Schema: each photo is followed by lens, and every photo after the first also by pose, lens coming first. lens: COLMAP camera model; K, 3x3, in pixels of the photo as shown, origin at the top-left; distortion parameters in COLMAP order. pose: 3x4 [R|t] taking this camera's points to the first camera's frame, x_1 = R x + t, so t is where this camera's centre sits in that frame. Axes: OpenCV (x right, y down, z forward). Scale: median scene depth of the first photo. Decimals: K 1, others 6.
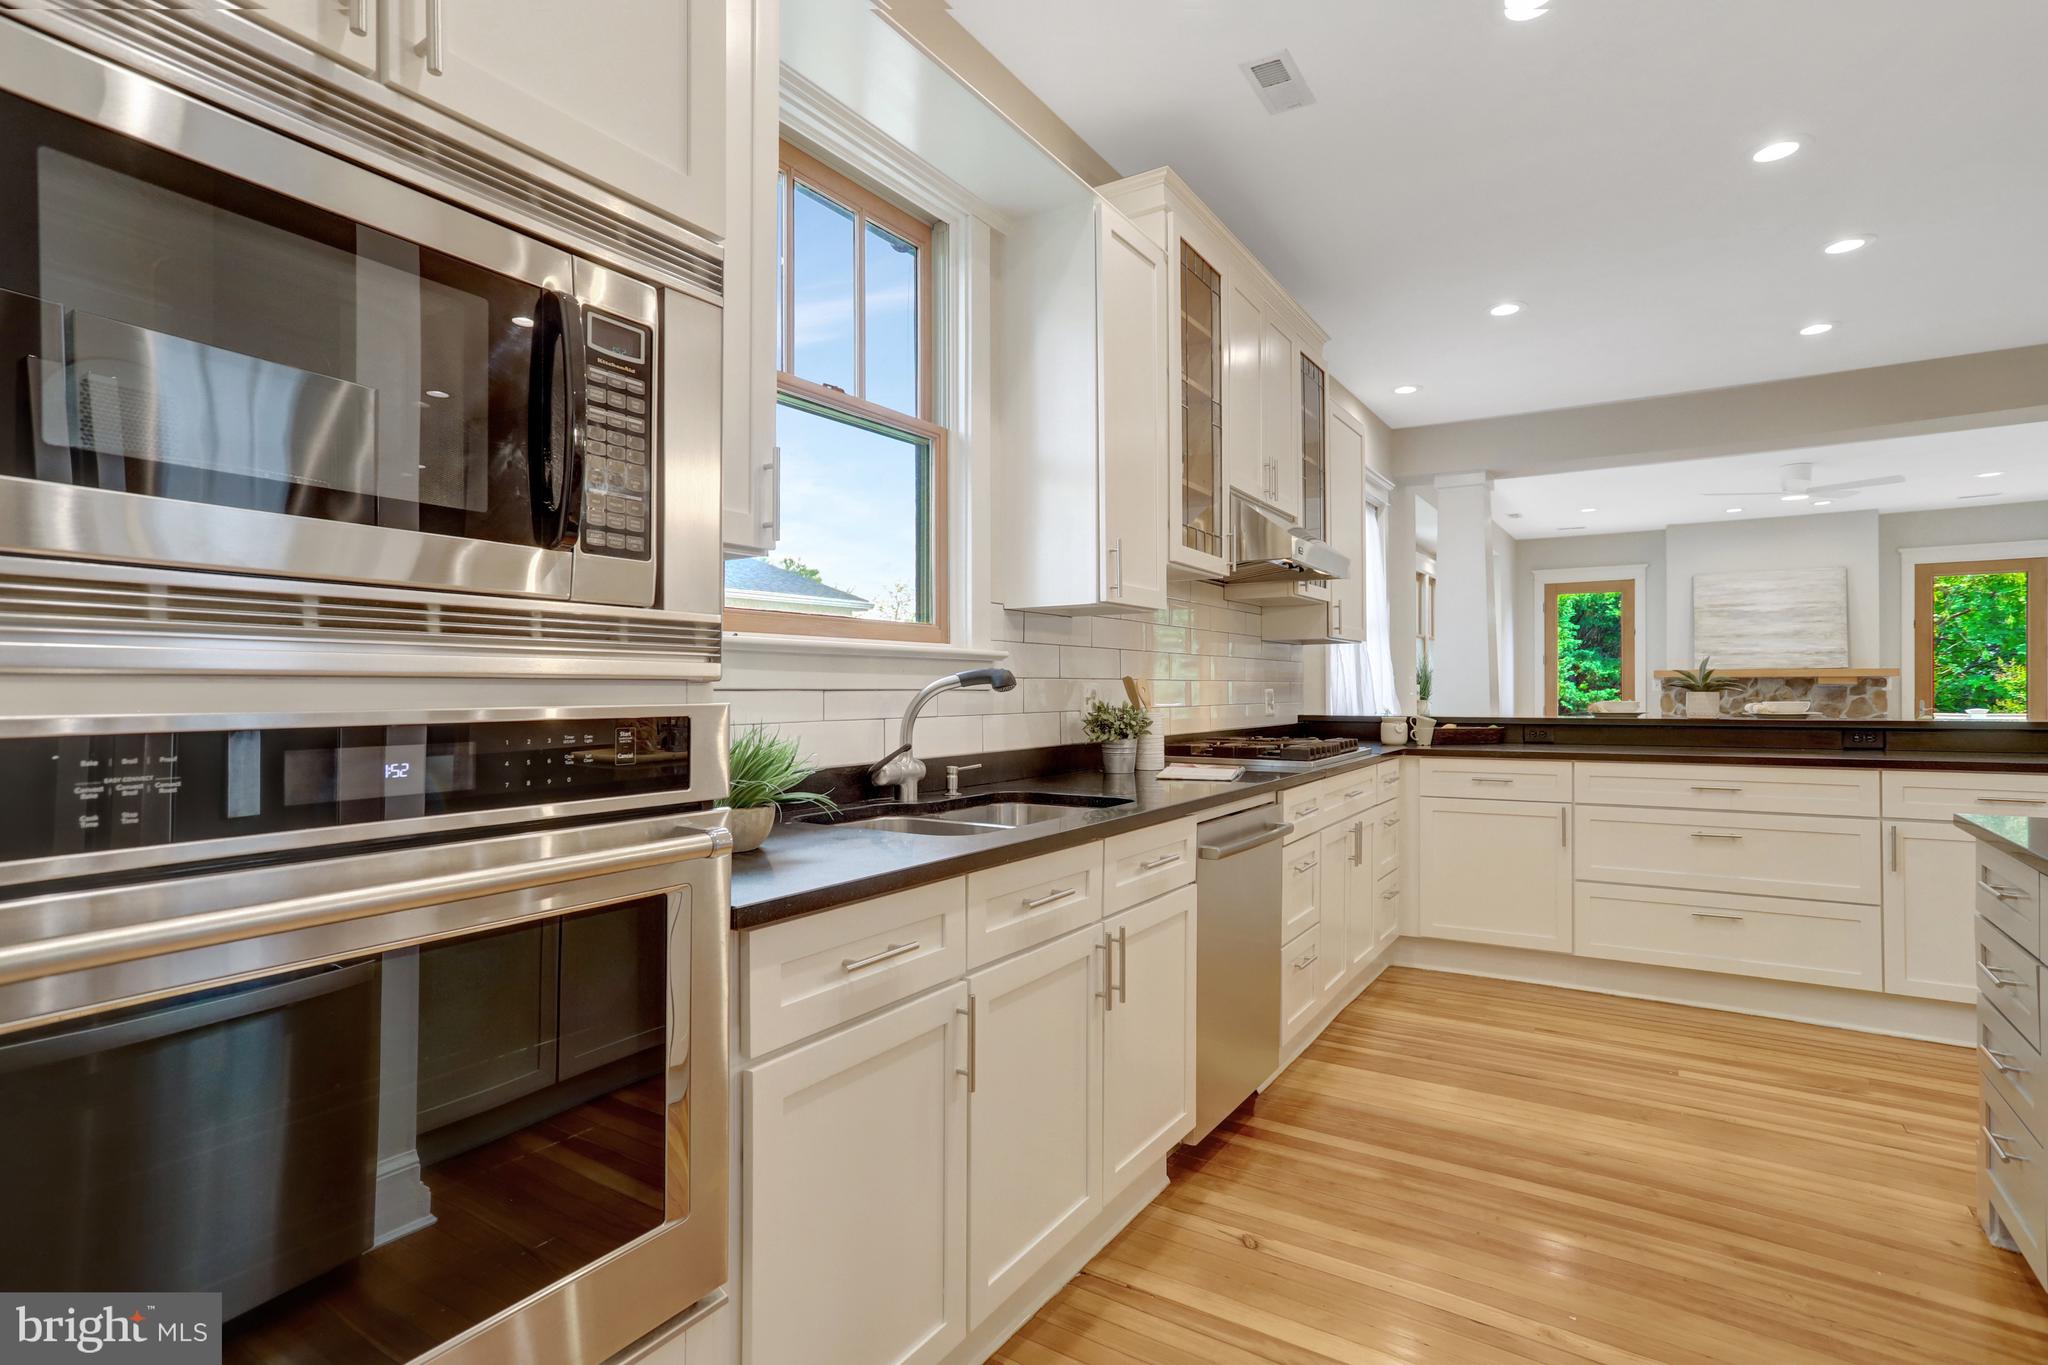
lens RADIAL K [[1005.8, 0, 1007.2], [0, 1005.8, 688.4], [0, 0, 1]] dist [-0.050777, 0.026472]
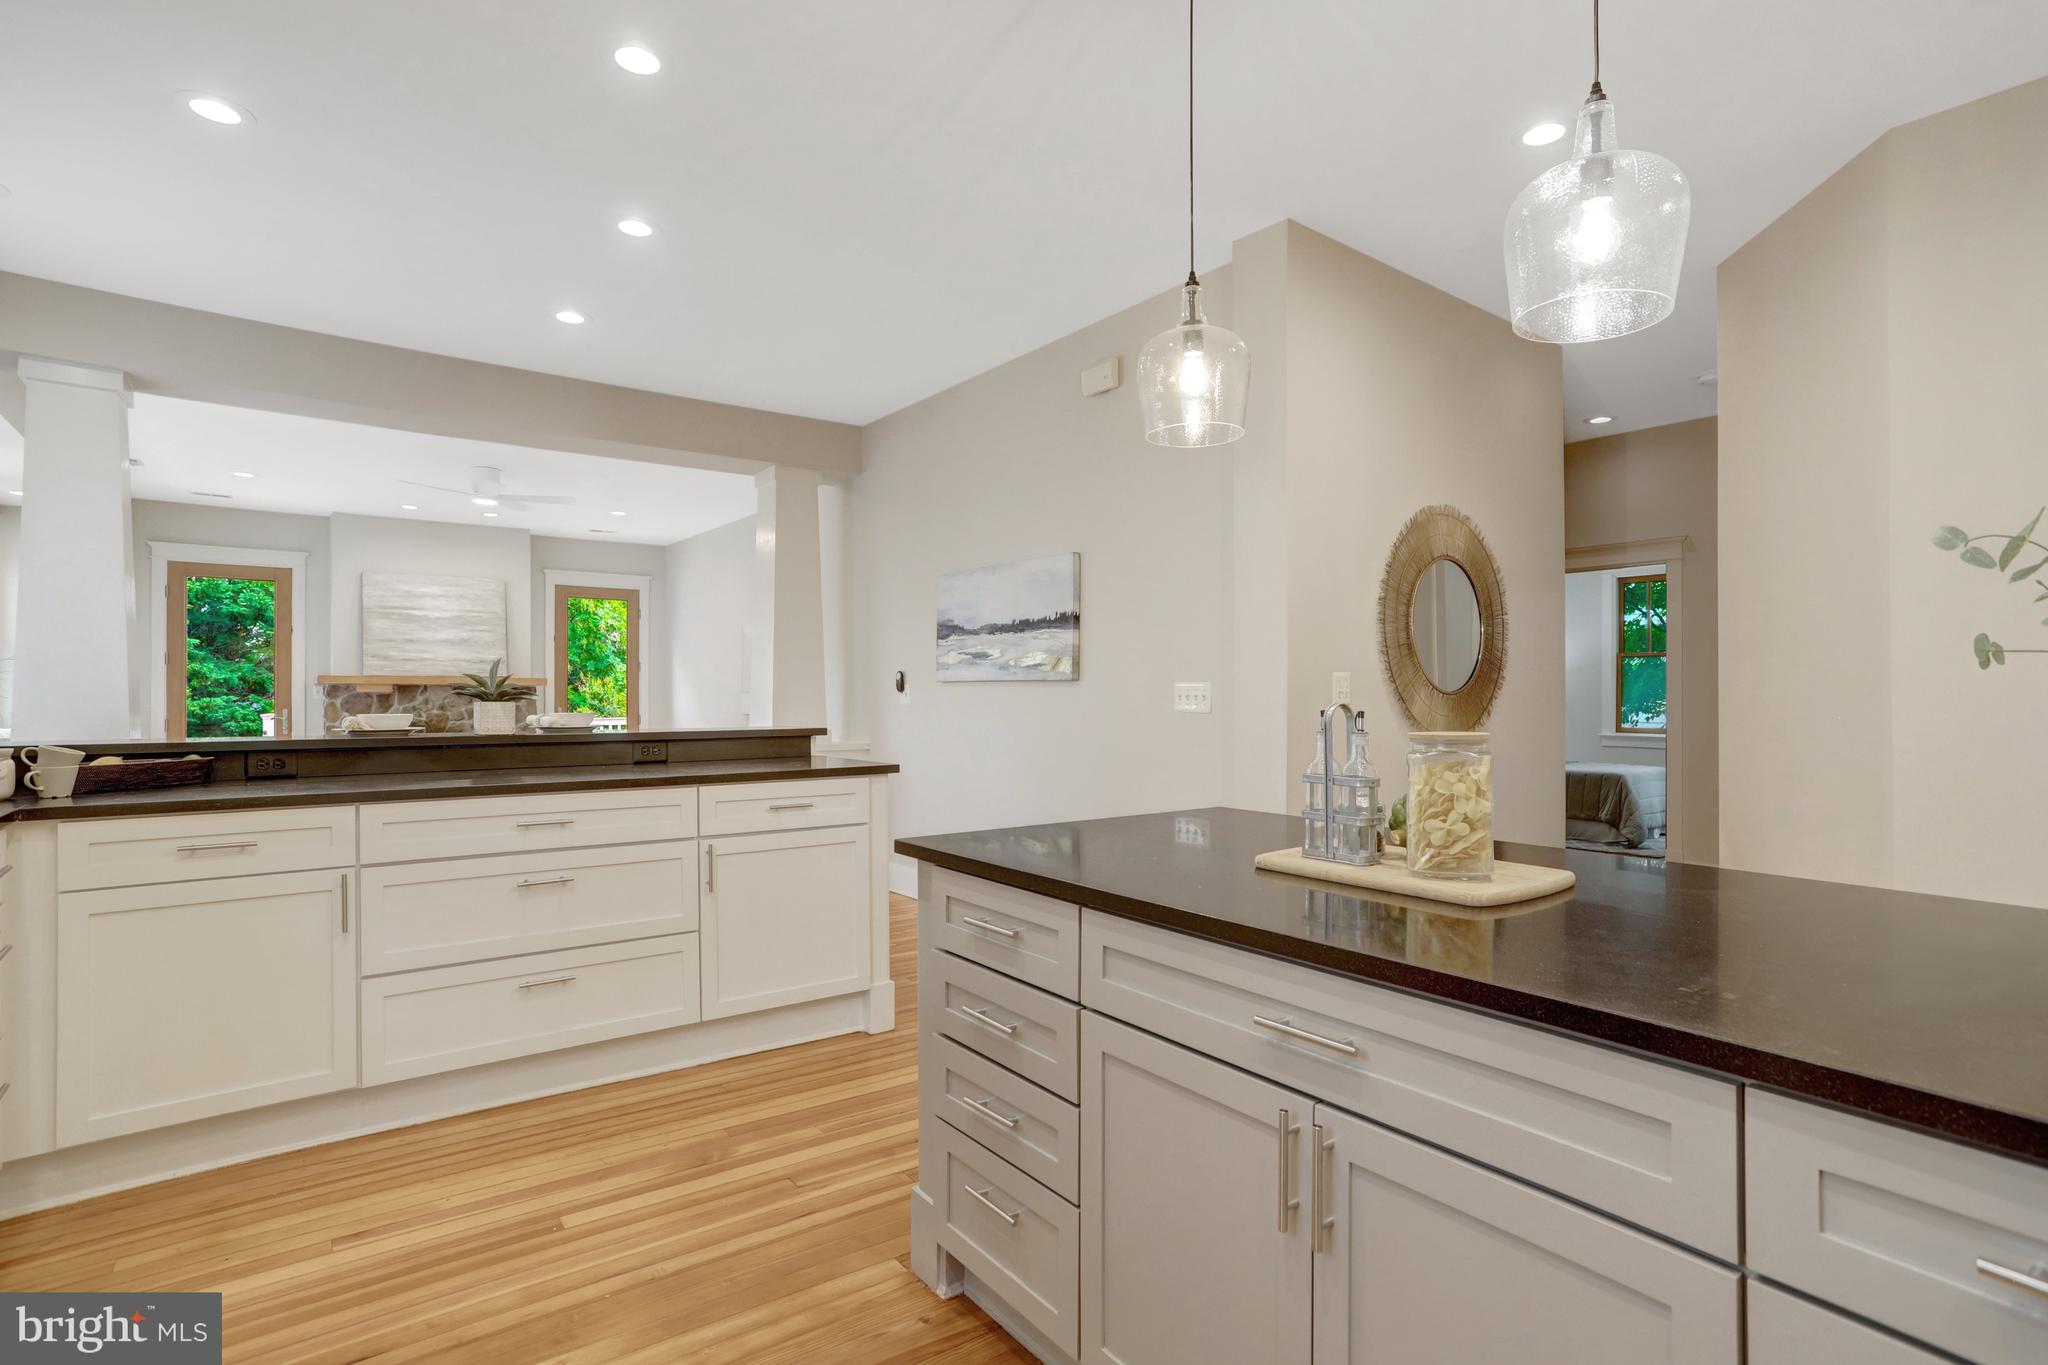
lens RADIAL K [[1005.8, 0, 1035.1], [0, 1005.8, 698.8], [0, 0, 1]] dist [-0.050777, 0.026472]
pose [[0.316247, 0.000211, 0.948677, 0.069942], [-0.003572, 0.999993, 0.000968, -0.001259], [-0.948670, -0.003694, 0.316246, 0.313275]]
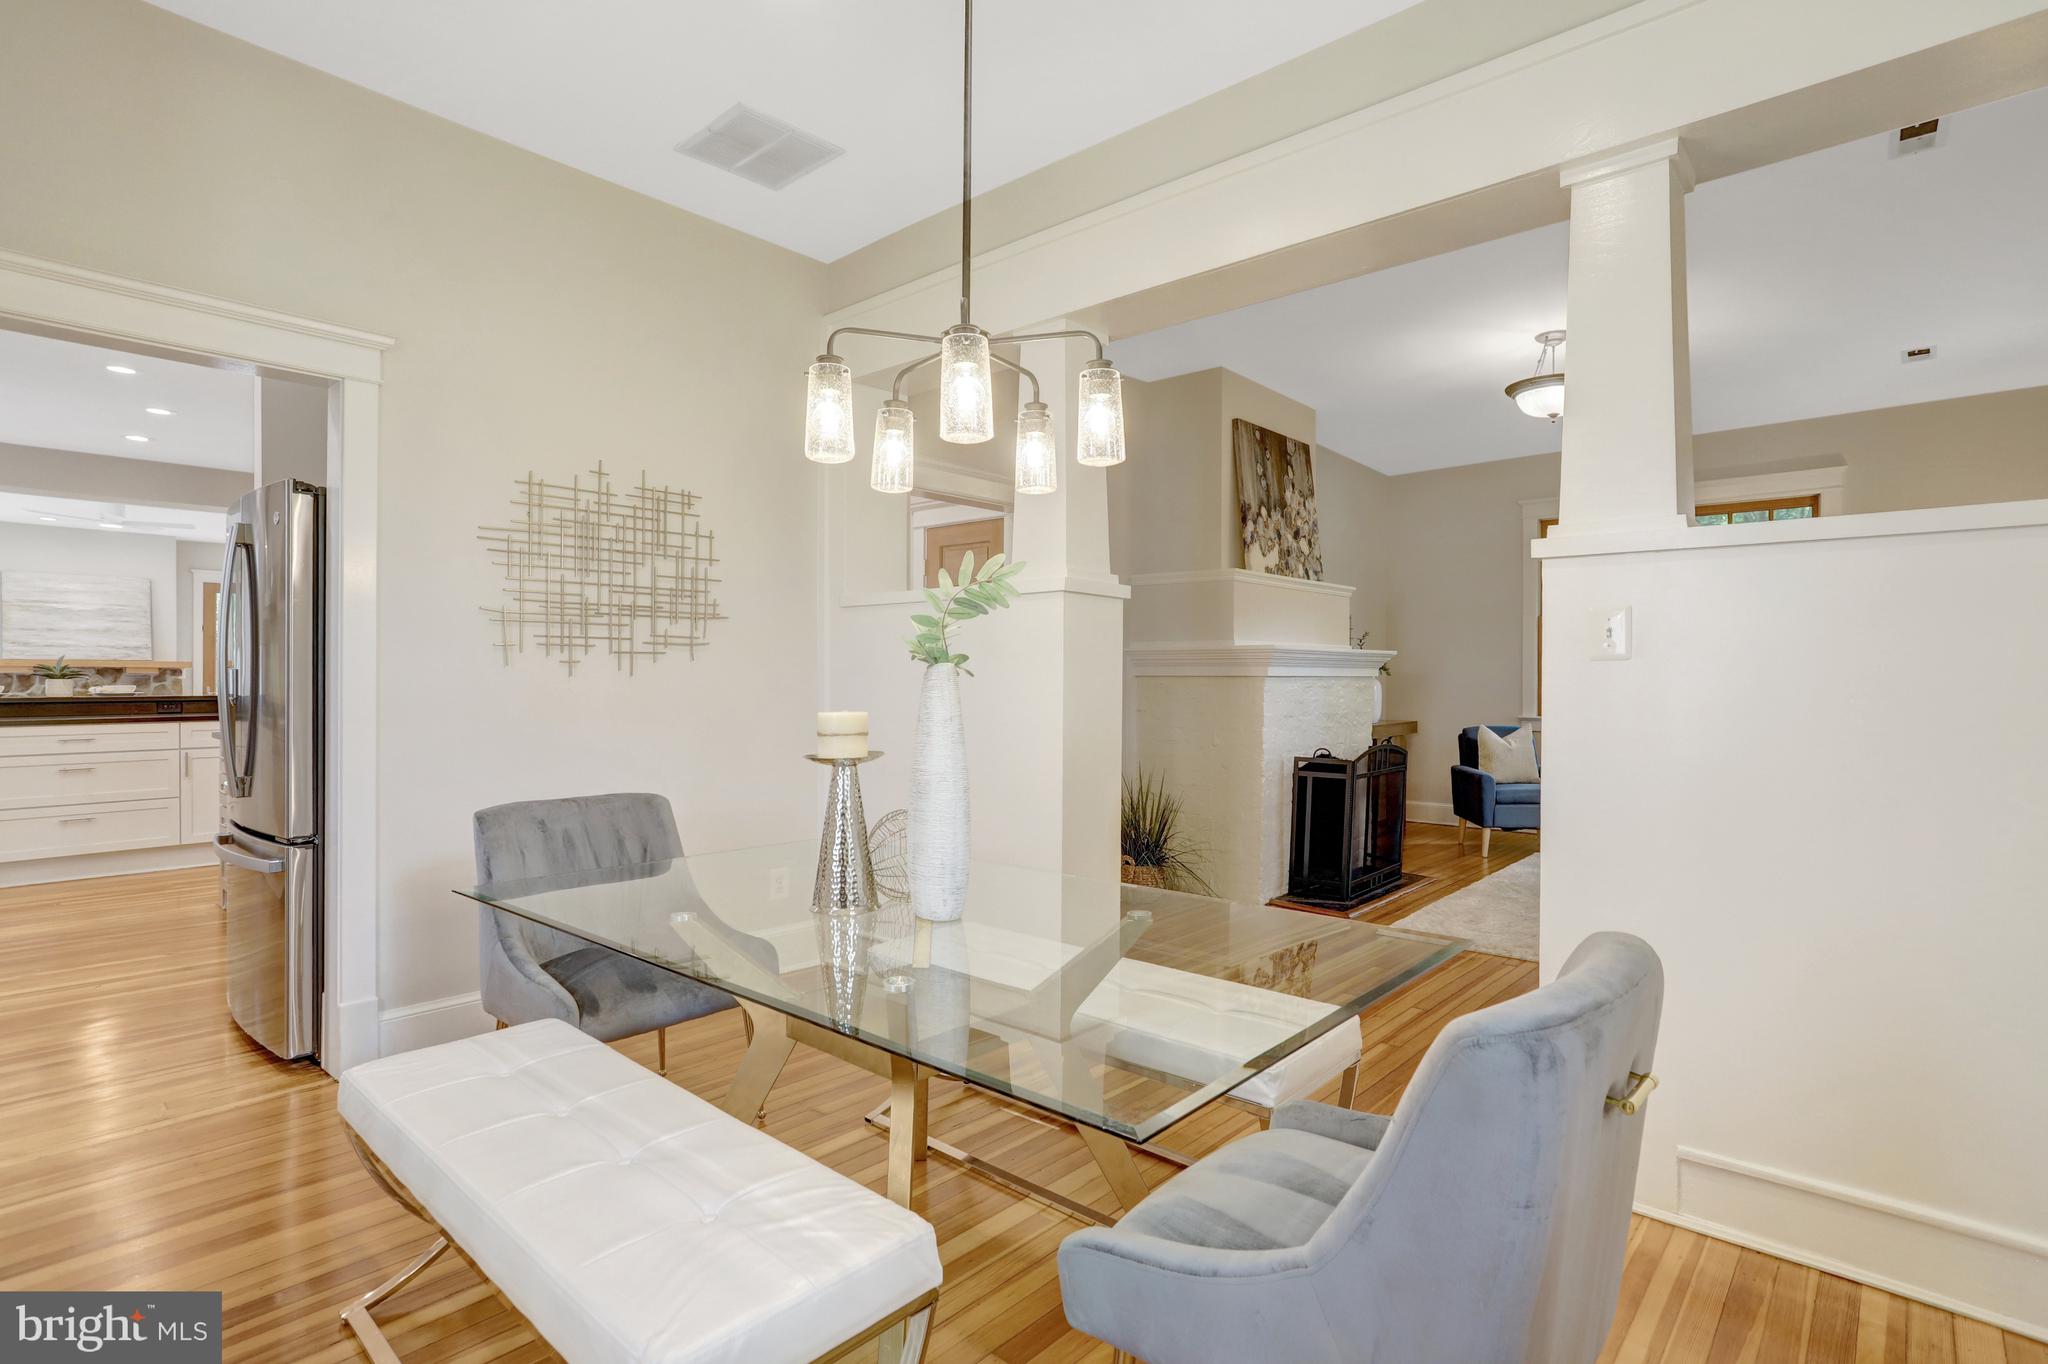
lens RADIAL K [[1005.8, 0, 1028.1], [0, 1005.8, 679.2], [0, 0, 1]] dist [-0.050777, 0.026472]
pose [[0.128491, 0.001890, 0.991709, -0.557055], [-0.004385, 0.999989, -0.001337, -0.000591], [-0.991701, -0.004176, 0.128497, -0.618240]]
